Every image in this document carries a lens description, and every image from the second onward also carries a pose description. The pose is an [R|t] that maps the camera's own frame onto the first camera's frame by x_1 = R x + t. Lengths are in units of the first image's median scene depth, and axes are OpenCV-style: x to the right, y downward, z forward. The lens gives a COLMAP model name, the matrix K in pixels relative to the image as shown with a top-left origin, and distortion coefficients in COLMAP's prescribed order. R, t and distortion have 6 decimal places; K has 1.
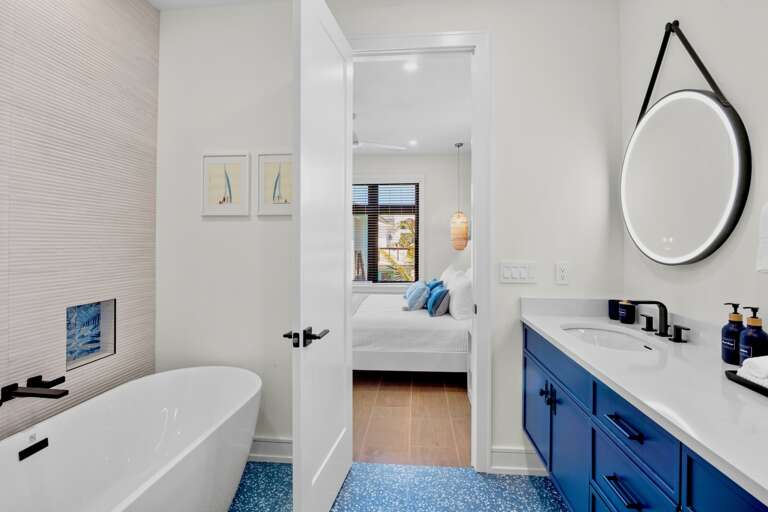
lens RADIAL K [[397.2, 0, 382.6], [0, 397.2, 250.1], [0, 0, 1]] dist [-0.002293, 0.000153]
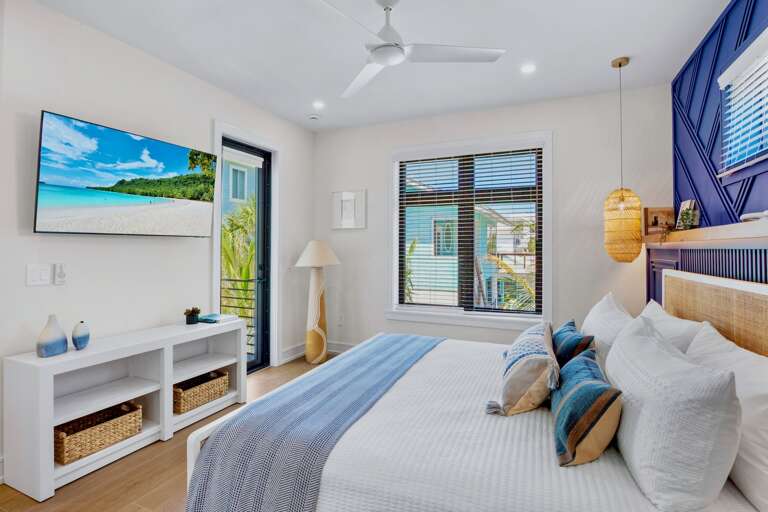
lens RADIAL K [[397.2, 0, 382.6], [0, 397.2, 250.1], [0, 0, 1]] dist [-0.002293, 0.000153]
pose [[0.951645, -0.001896, -0.307193, 0.056605], [-0.002233, 0.999912, -0.013088, -0.007905], [0.307191, 0.013141, 0.951557, 0.436666]]
